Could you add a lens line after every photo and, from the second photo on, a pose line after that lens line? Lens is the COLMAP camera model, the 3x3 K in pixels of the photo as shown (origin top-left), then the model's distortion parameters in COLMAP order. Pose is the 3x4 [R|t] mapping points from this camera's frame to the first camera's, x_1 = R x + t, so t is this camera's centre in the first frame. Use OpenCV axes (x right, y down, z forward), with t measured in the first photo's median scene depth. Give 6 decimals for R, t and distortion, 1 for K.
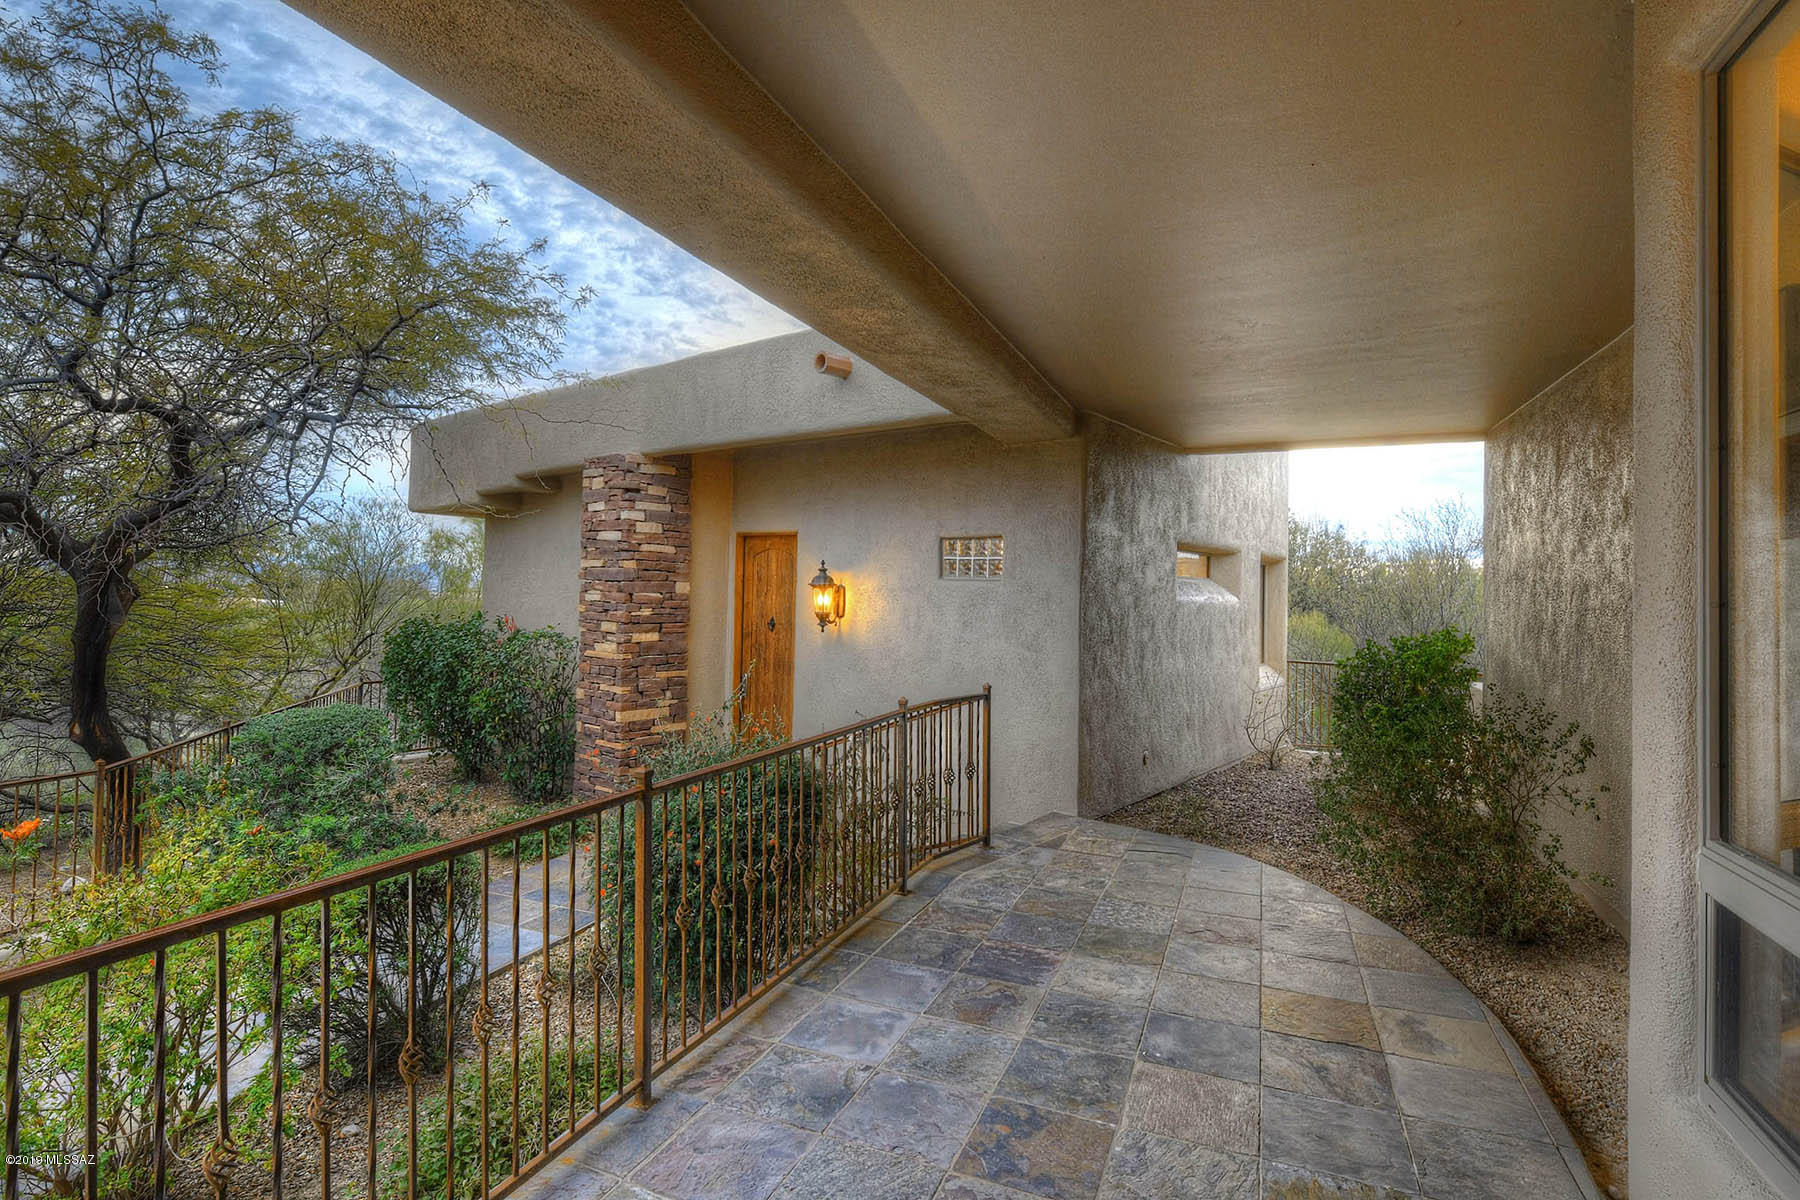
lens RADIAL K [[877.4, 0, 897.6], [0, 877.4, 586.5], [0, 0, 1]] dist [-0.001030, -0.000183]
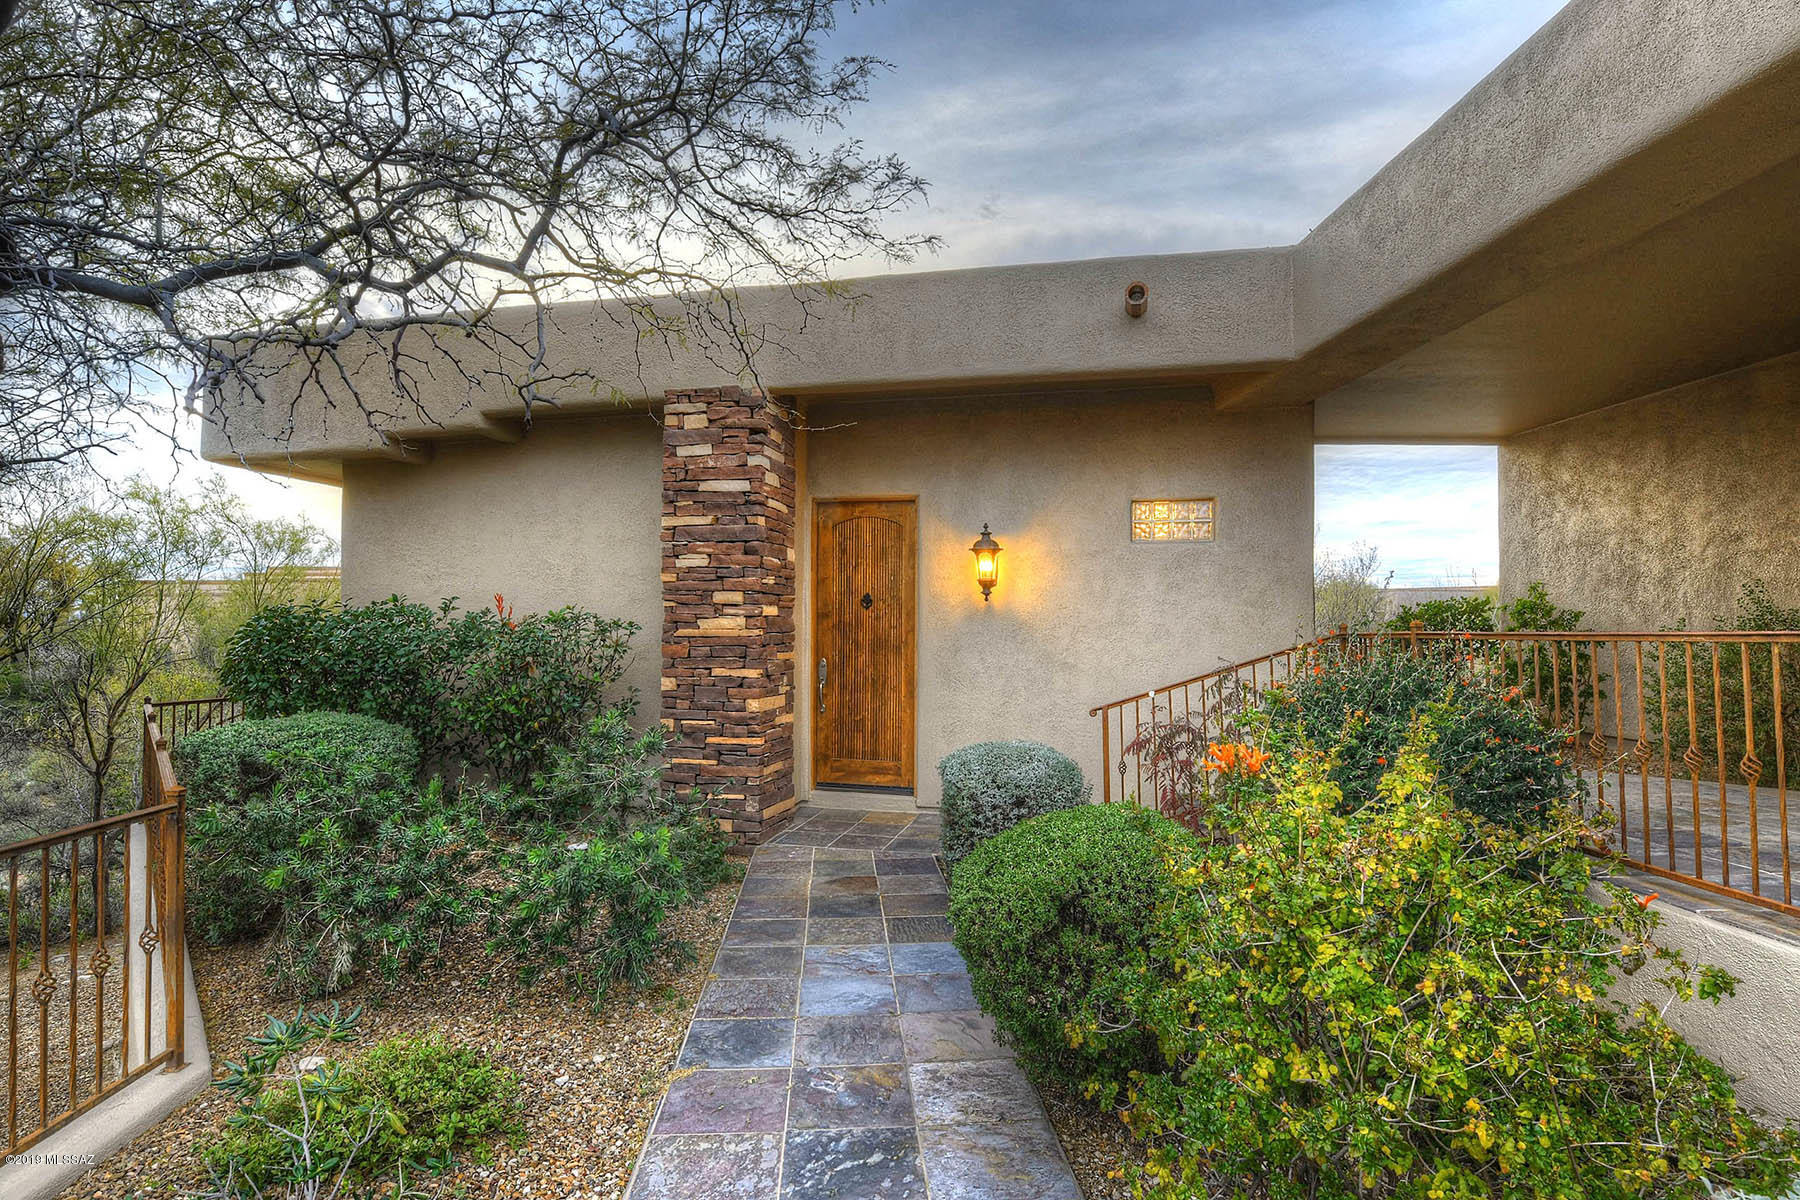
lens RADIAL K [[877.4, 0, 897.9], [0, 877.4, 619.5], [0, 0, 1]] dist [-0.001030, -0.000183]
pose [[0.901355, -0.002529, 0.433074, -0.536685], [0.004745, 0.999981, -0.004036, 0.070166], [-0.433055, 0.005692, 0.901349, 0.197704]]
